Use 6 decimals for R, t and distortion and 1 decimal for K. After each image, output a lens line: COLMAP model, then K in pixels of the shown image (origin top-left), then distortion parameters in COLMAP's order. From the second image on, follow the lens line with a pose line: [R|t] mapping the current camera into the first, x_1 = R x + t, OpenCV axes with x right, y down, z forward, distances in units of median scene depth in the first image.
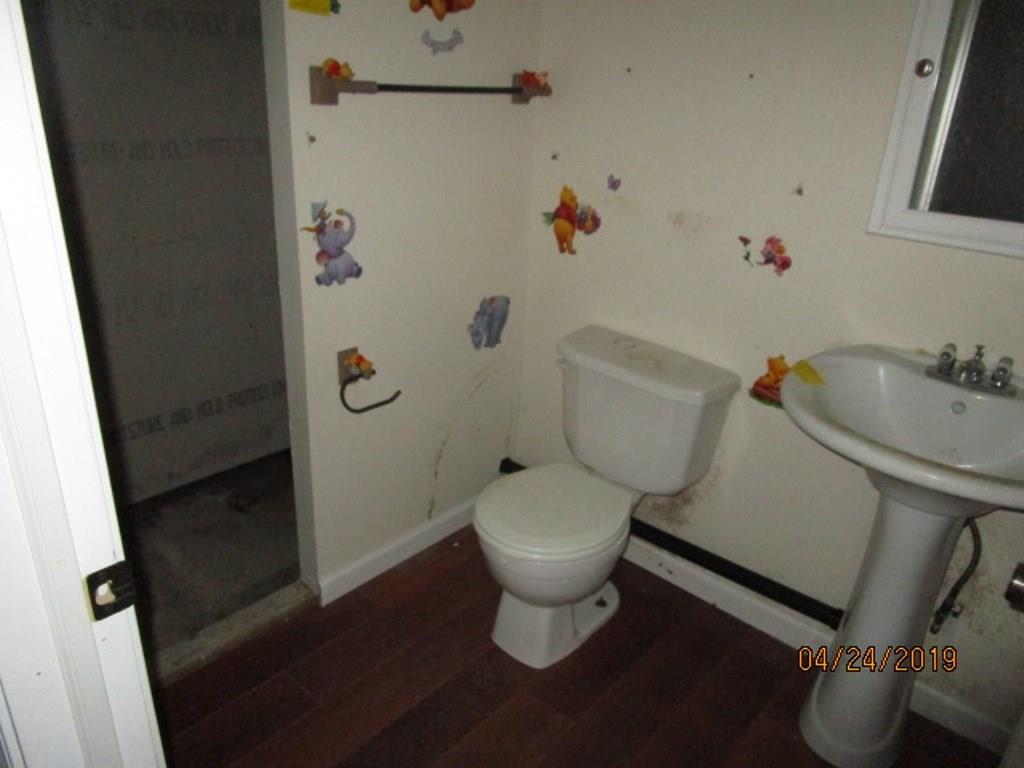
lens RADIAL K [[731.0, 0, 510.5], [0, 731.0, 385.8], [0, 0, 1]] dist [-0.001241, -0.000123]
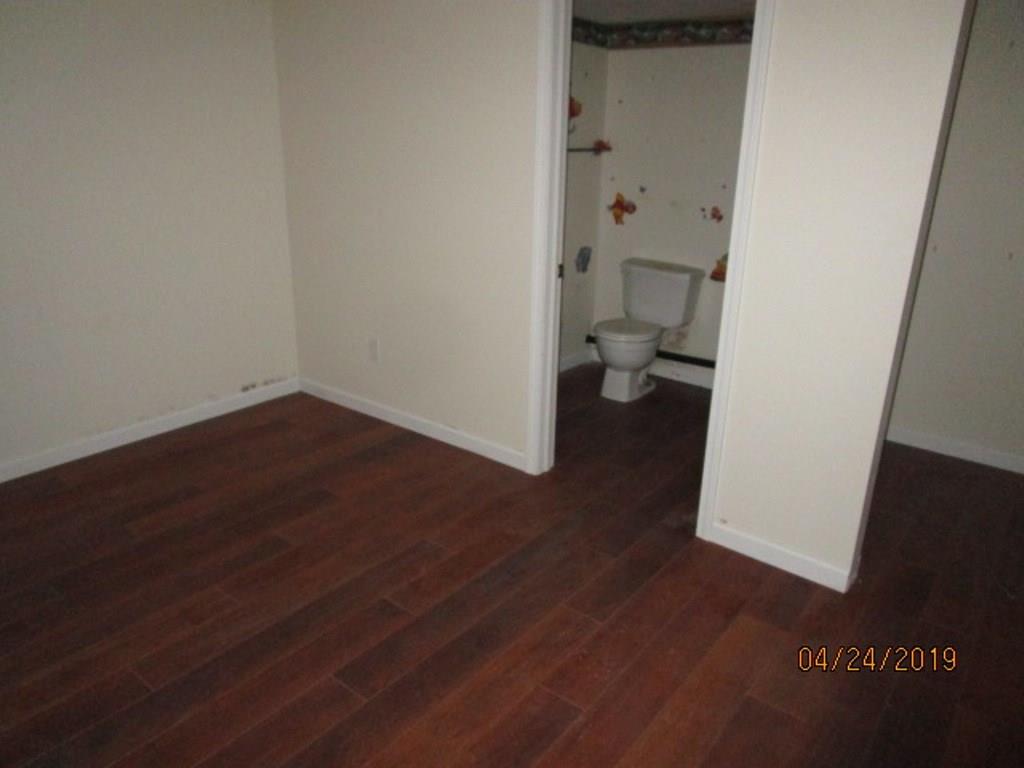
lens RADIAL K [[731.0, 0, 512.2], [0, 731.0, 383.0], [0, 0, 1]] dist [-0.001241, -0.000123]
pose [[0.997301, -0.050827, 0.052980, -0.379171], [0.053590, 0.997202, -0.052116, 0.380279], [-0.050182, 0.054814, 0.997235, -1.093045]]
